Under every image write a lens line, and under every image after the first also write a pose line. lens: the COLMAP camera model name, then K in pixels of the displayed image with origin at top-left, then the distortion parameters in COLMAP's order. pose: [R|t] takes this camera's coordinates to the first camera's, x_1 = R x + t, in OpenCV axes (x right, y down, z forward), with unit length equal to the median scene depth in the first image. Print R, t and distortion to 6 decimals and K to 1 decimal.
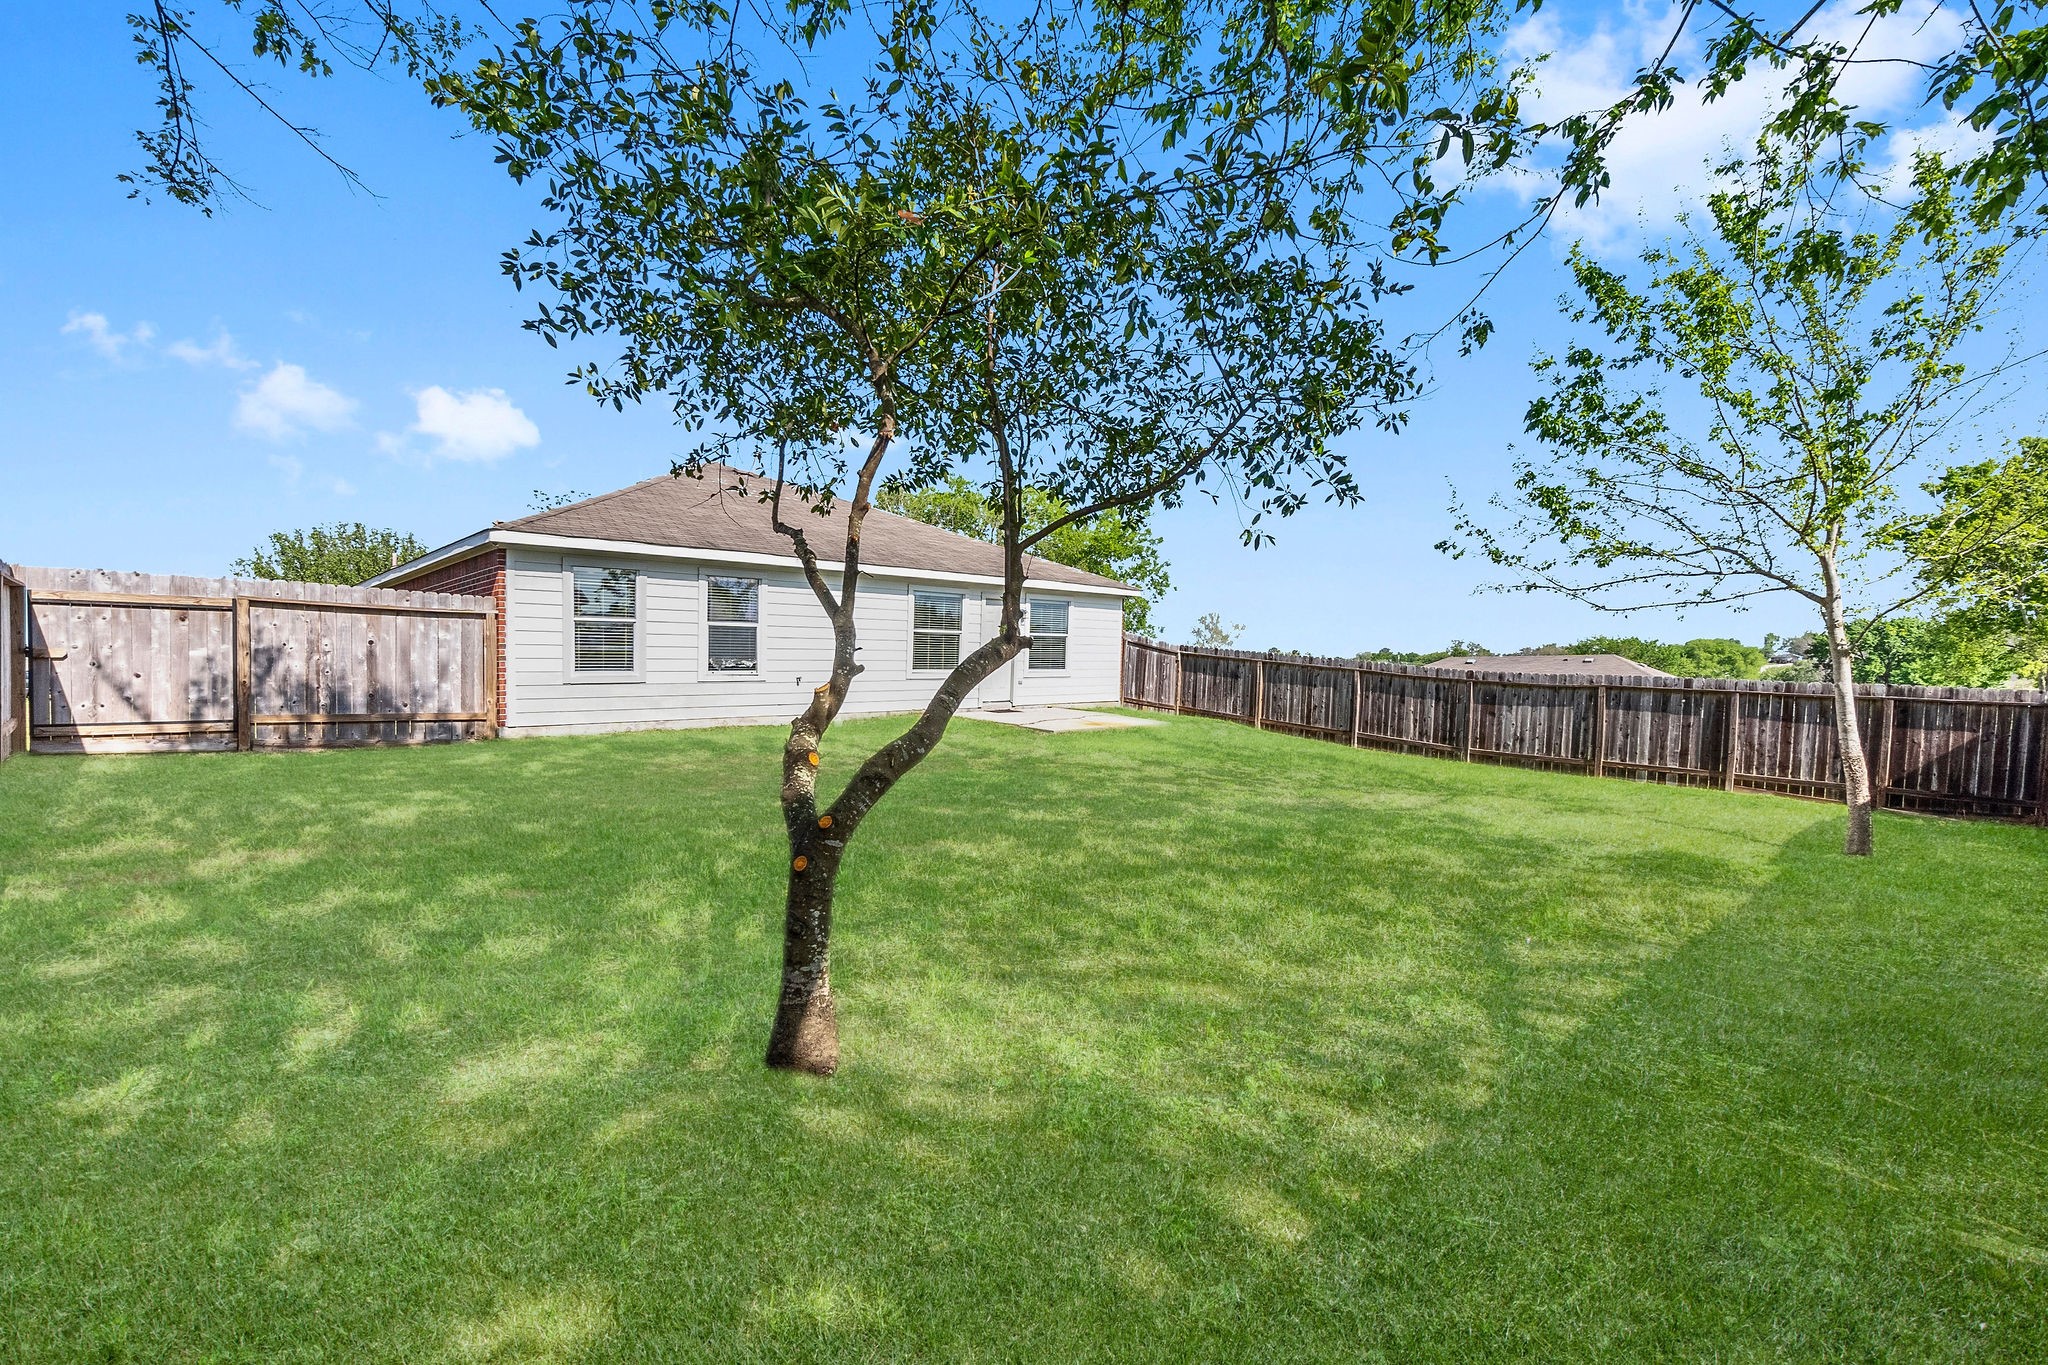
lens RADIAL K [[897.7, 0, 1023.5], [0, 897.7, 687.1], [0, 0, 1]] dist [-0.005206, 0.000817]
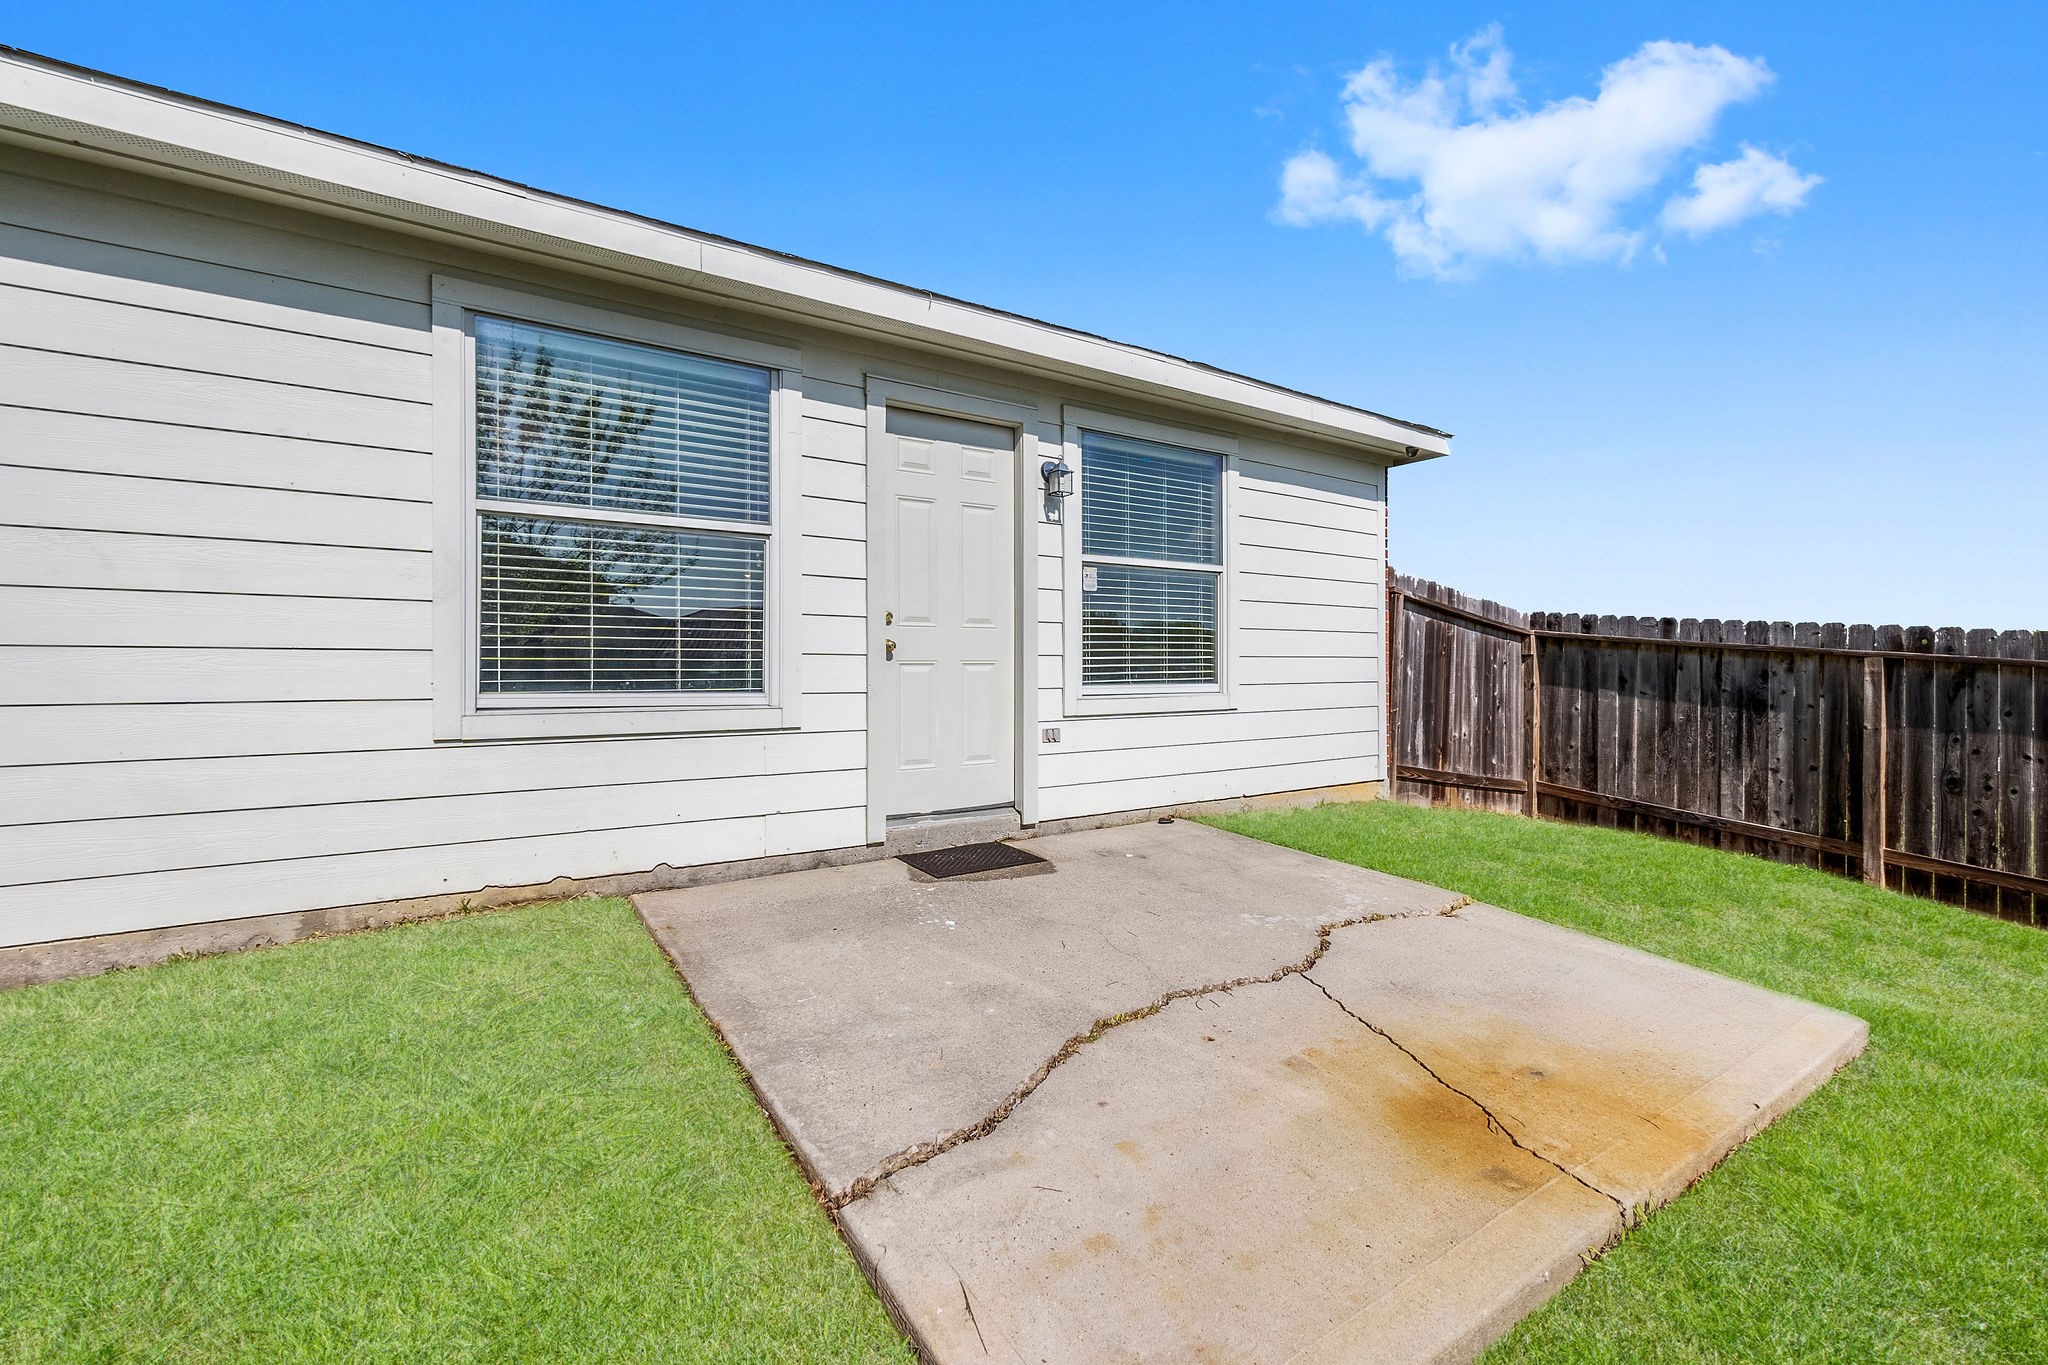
lens RADIAL K [[897.7, 0, 1022.2], [0, 897.7, 691.1], [0, 0, 1]] dist [-0.005206, 0.000817]
pose [[0.987451, 0.011803, -0.157485, 0.028186], [-0.009318, 0.999820, 0.016508, -0.019798], [0.157652, -0.014834, 0.987383, 0.641226]]
